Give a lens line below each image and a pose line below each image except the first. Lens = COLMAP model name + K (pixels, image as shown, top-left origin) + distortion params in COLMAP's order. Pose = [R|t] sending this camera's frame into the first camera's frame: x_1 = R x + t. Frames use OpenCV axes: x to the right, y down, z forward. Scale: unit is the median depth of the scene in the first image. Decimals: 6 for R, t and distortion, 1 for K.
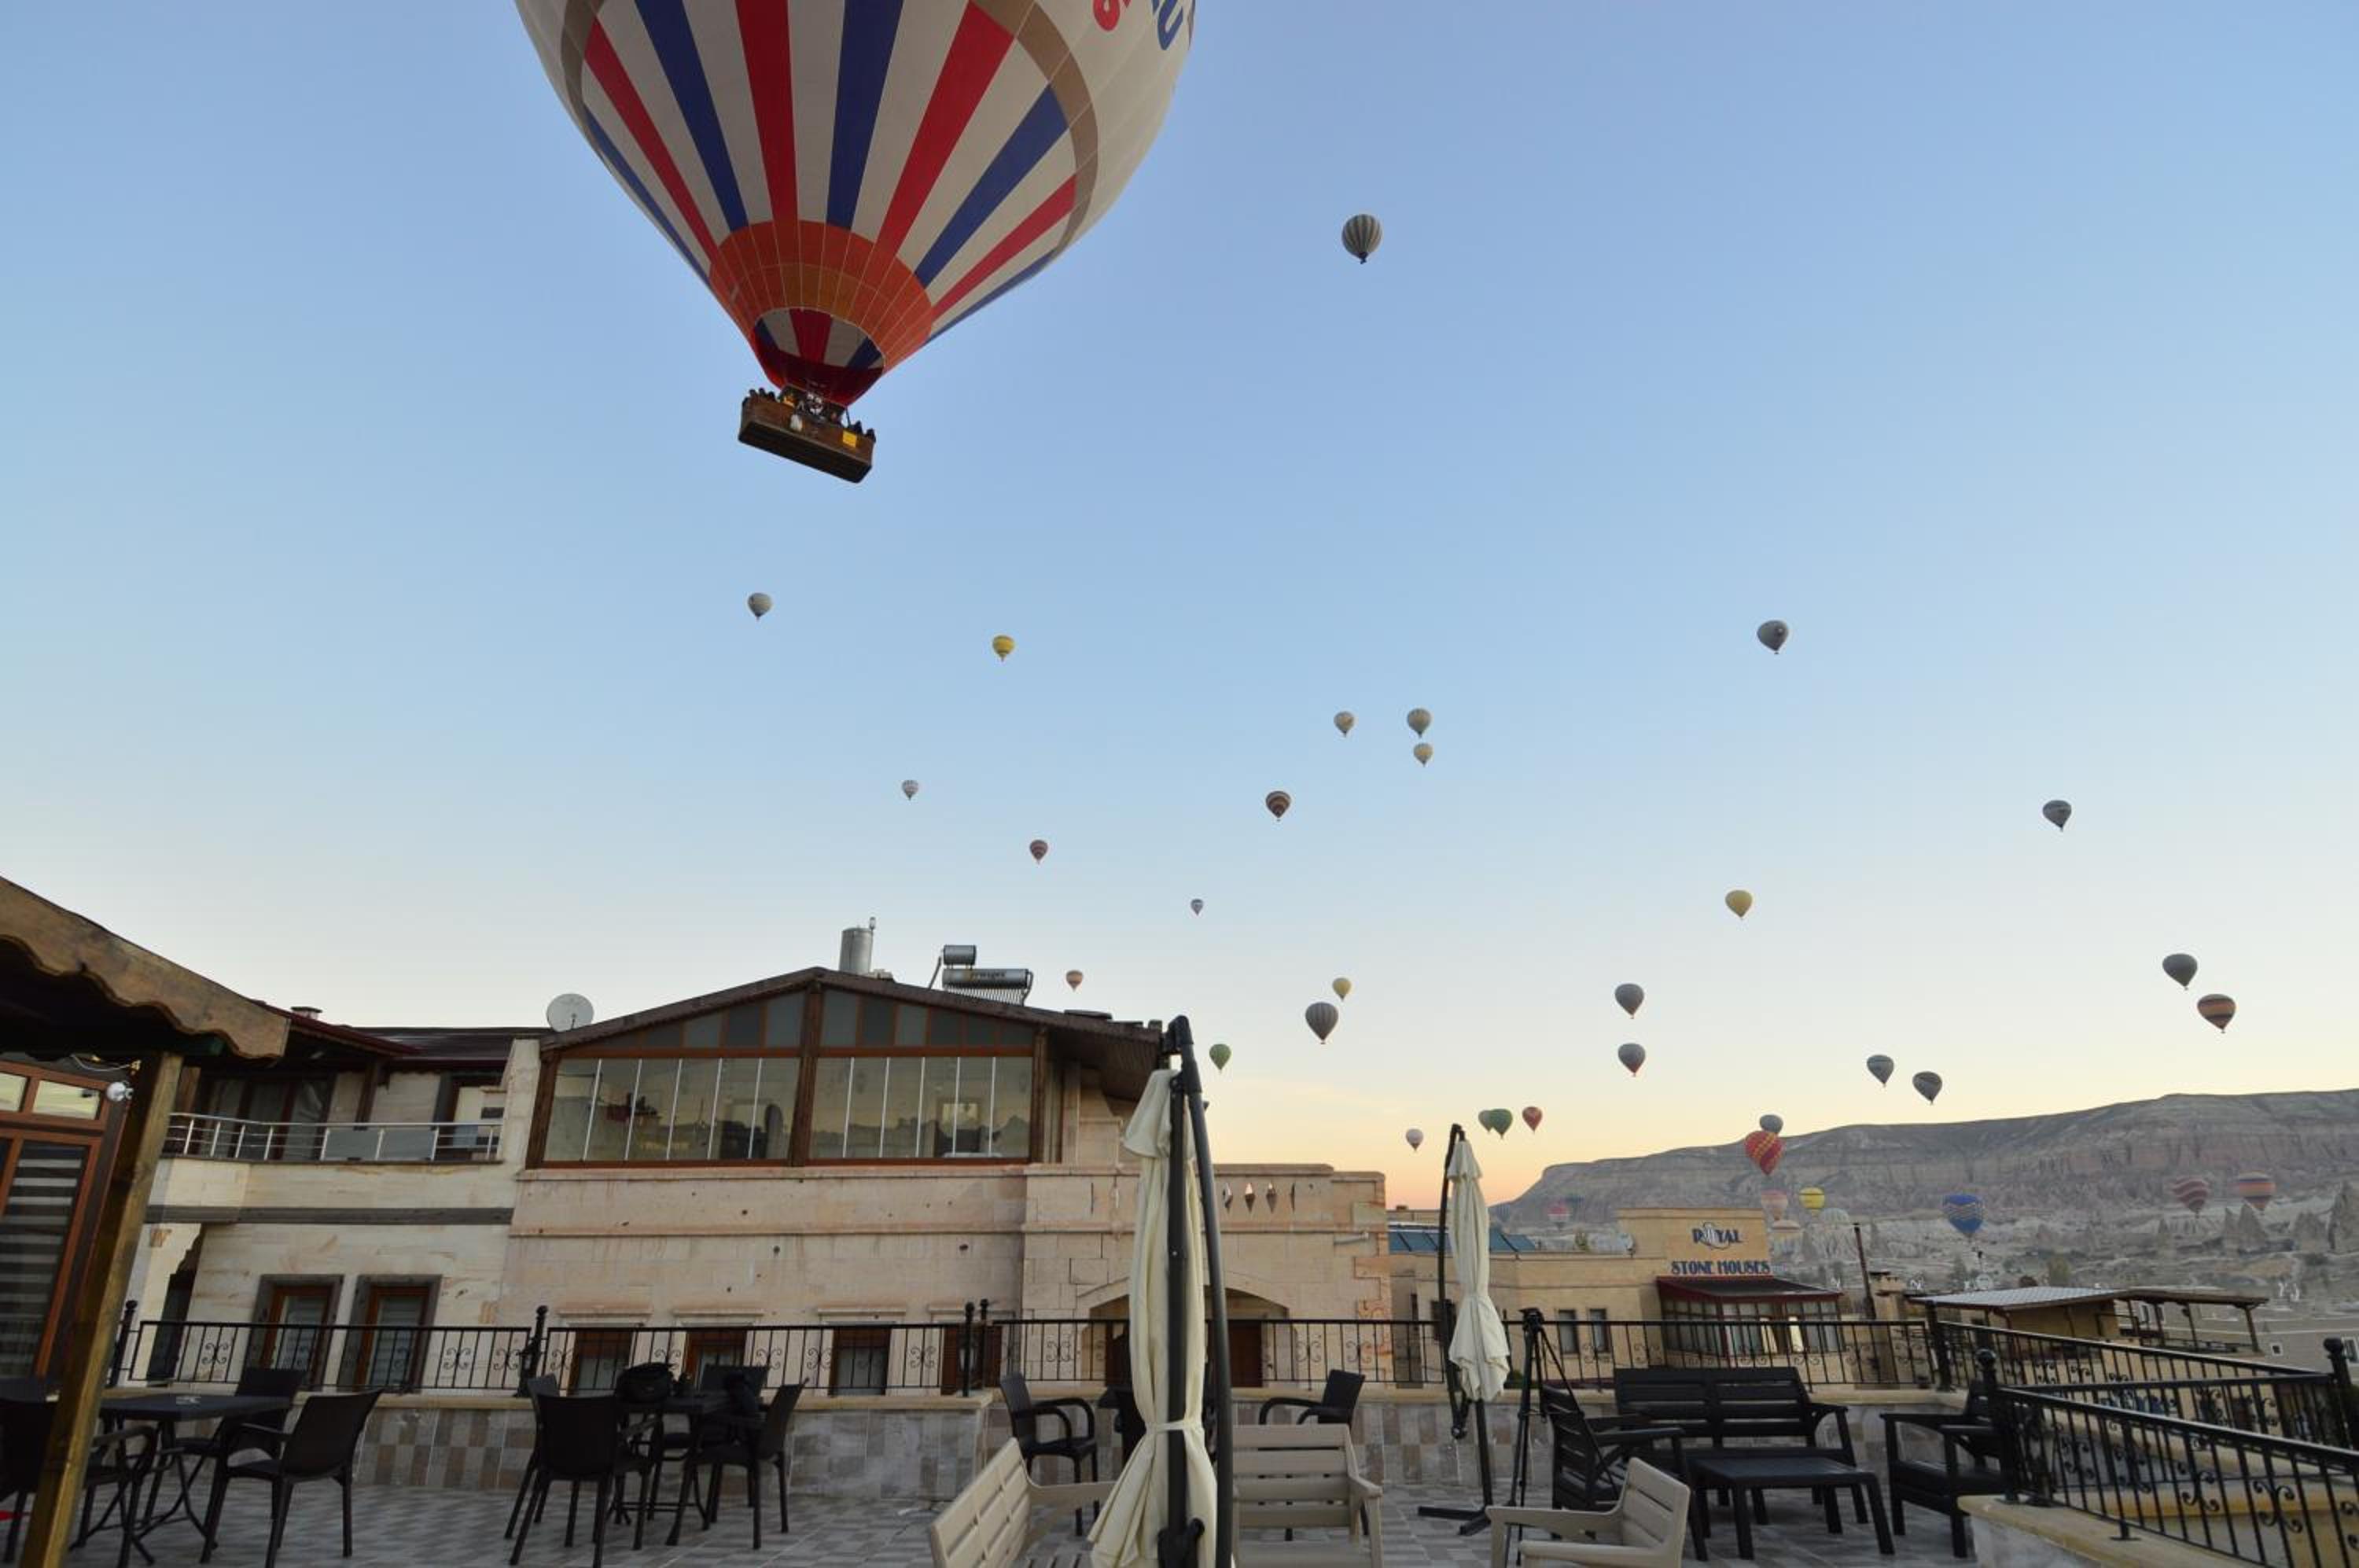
lens RADIAL K [[1191.7, 0, 1143.1], [0, 1191.7, 783.6], [0, 0, 1]] dist [0.020727, -0.025625]
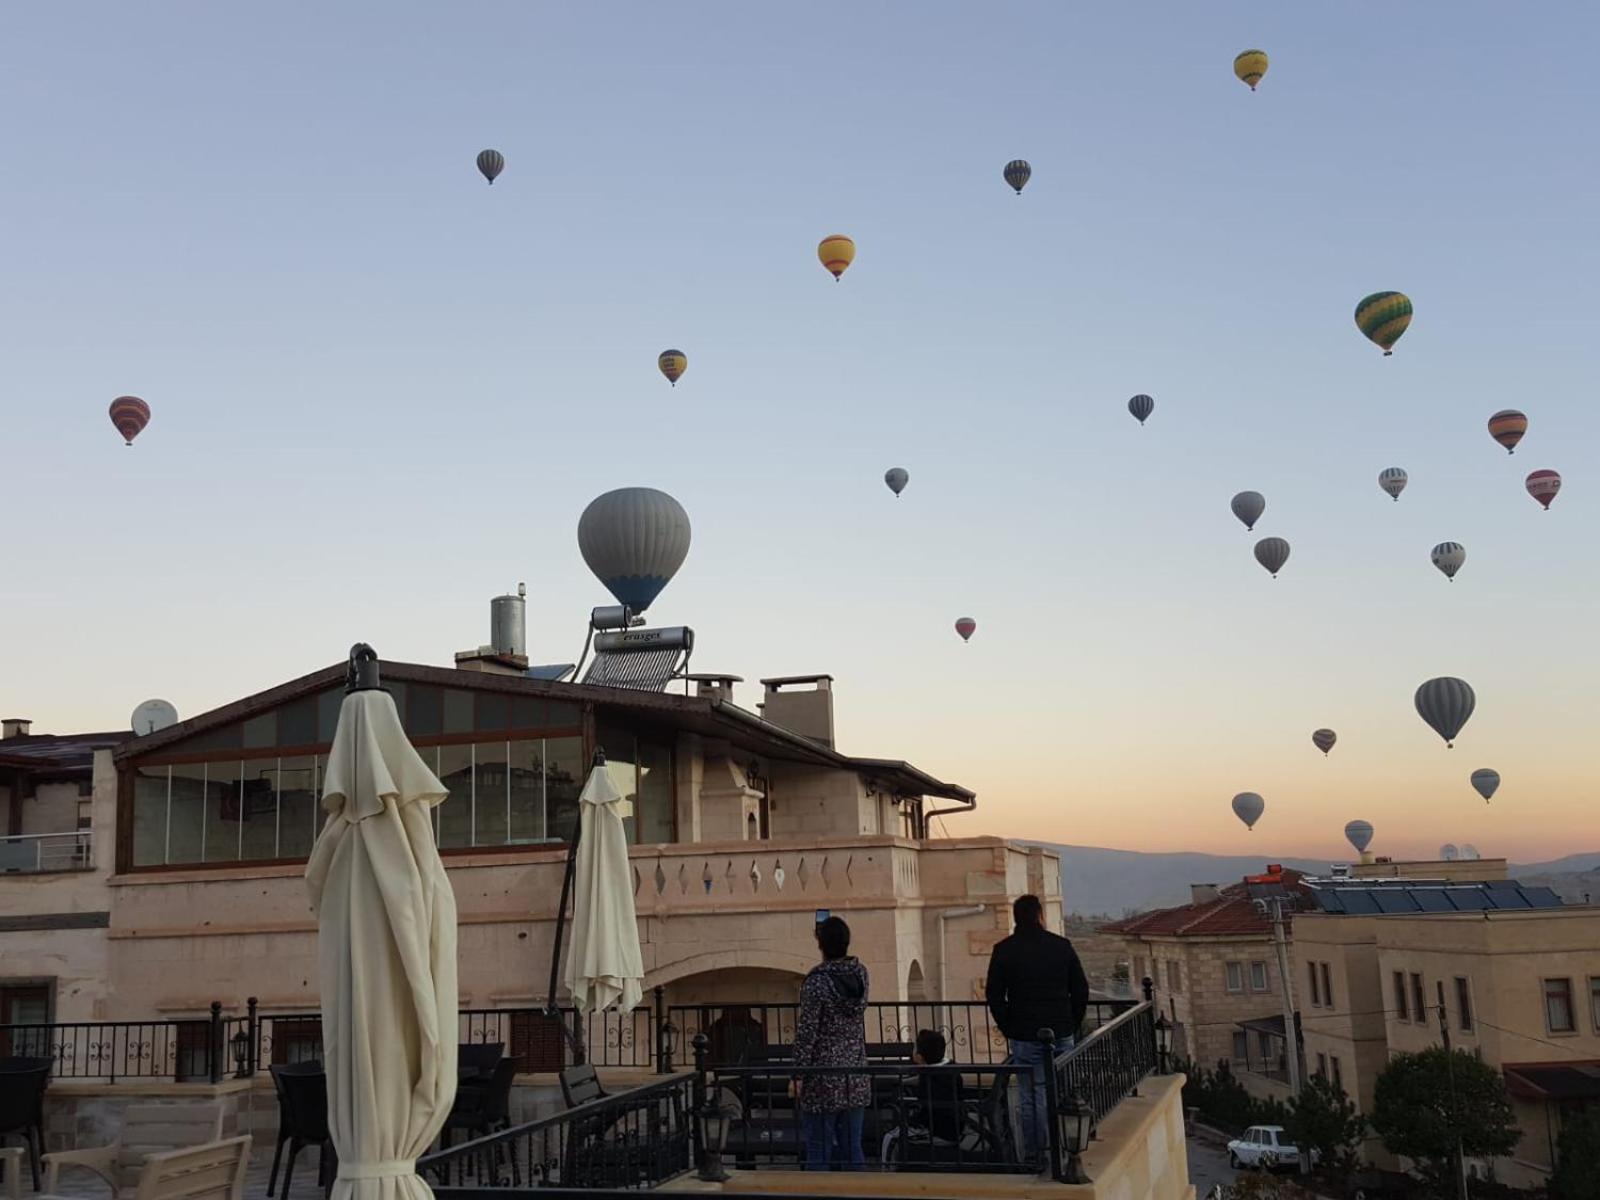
lens RADIAL K [[1498.7, 0, 800.0], [0, 1498.7, 600.0], [0, 0, 1]] dist [0.095781, -0.175762]
pose [[0.964247, -0.082341, -0.251887, 0.381720], [0.122387, 0.981433, 0.147683, -0.024693], [0.235050, -0.173230, 0.956422, -0.051171]]
